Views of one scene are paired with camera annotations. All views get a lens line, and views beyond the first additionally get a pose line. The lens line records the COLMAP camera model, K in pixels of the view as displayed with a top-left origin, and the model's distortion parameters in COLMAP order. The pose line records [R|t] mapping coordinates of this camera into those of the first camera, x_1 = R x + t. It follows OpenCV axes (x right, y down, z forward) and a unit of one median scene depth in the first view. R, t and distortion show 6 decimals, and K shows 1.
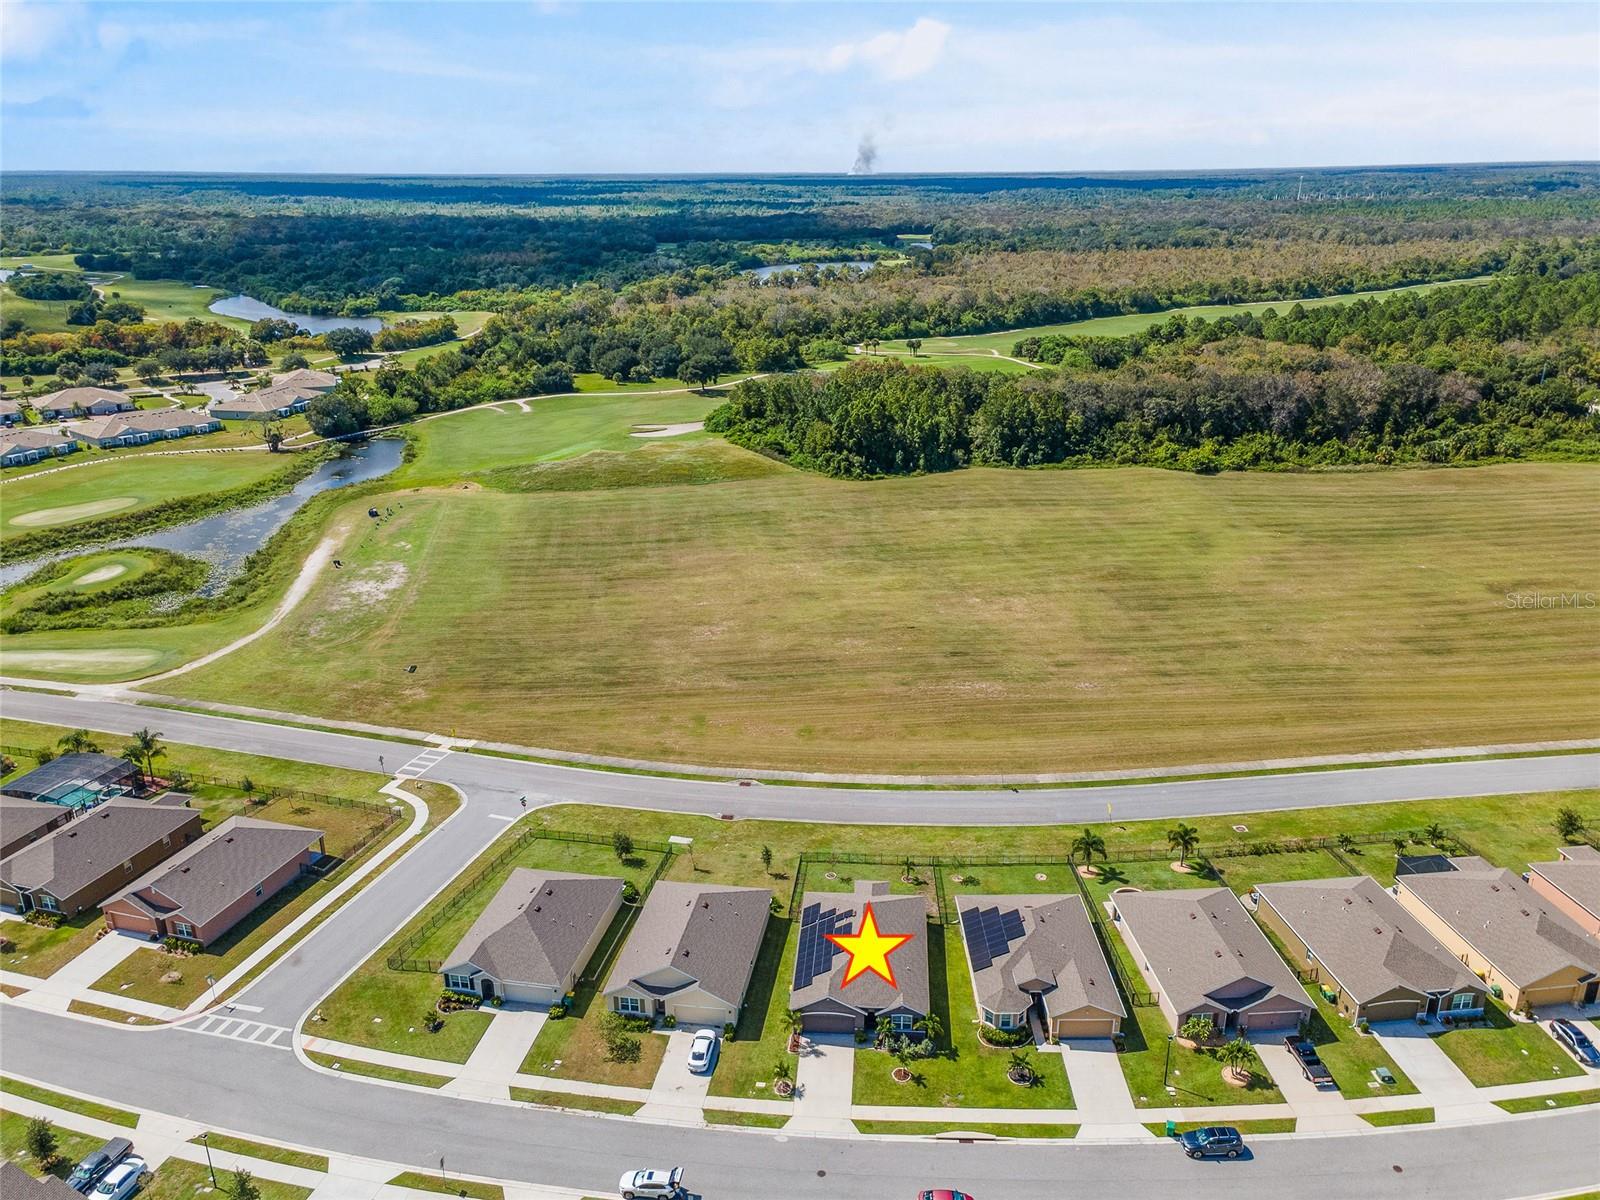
lens RADIAL K [[1094.0, 0, 800.0], [0, 1094.0, 600.0], [0, 0, 1]] dist [0.035245, 0.004652]
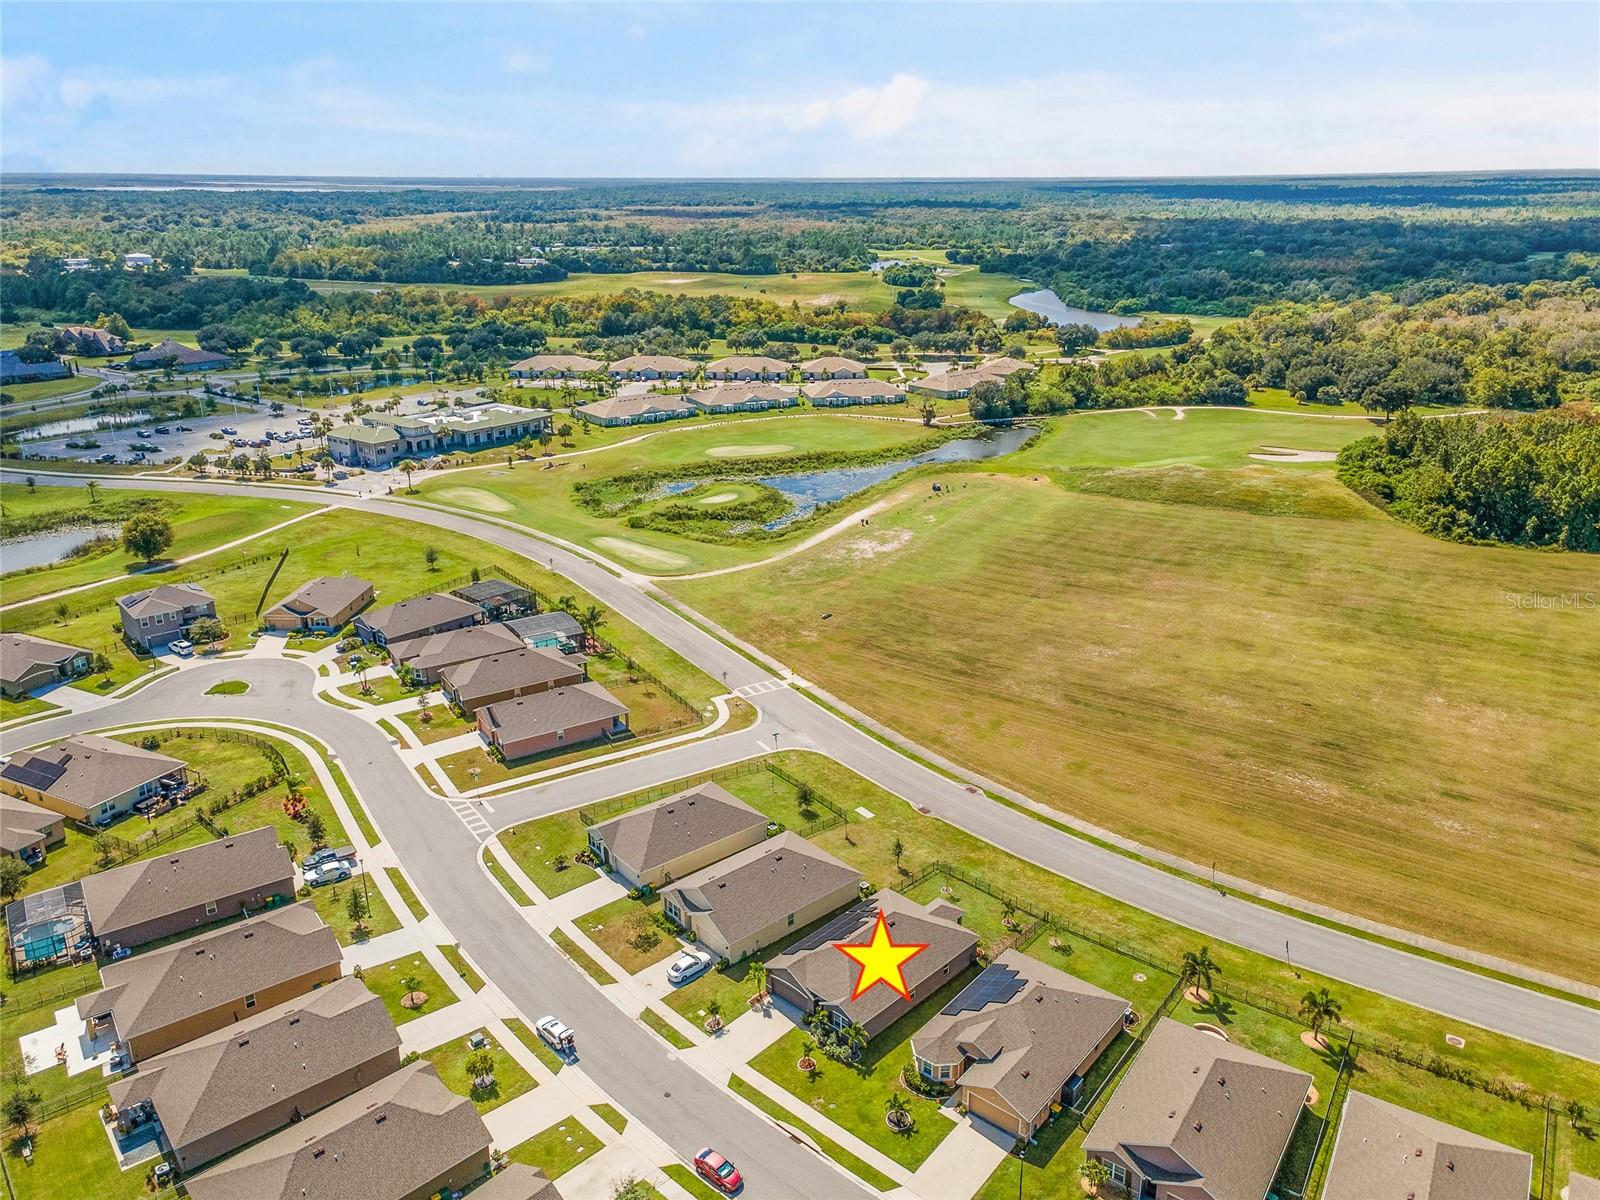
lens RADIAL K [[1094.0, 0, 800.0], [0, 1094.0, 600.0], [0, 0, 1]] dist [0.035245, 0.004652]
pose [[0.794612, 0.221530, -0.565259, 0.369868], [-0.222703, 0.972507, 0.068069, -0.035063], [0.564797, 0.071796, 0.822101, 0.084355]]
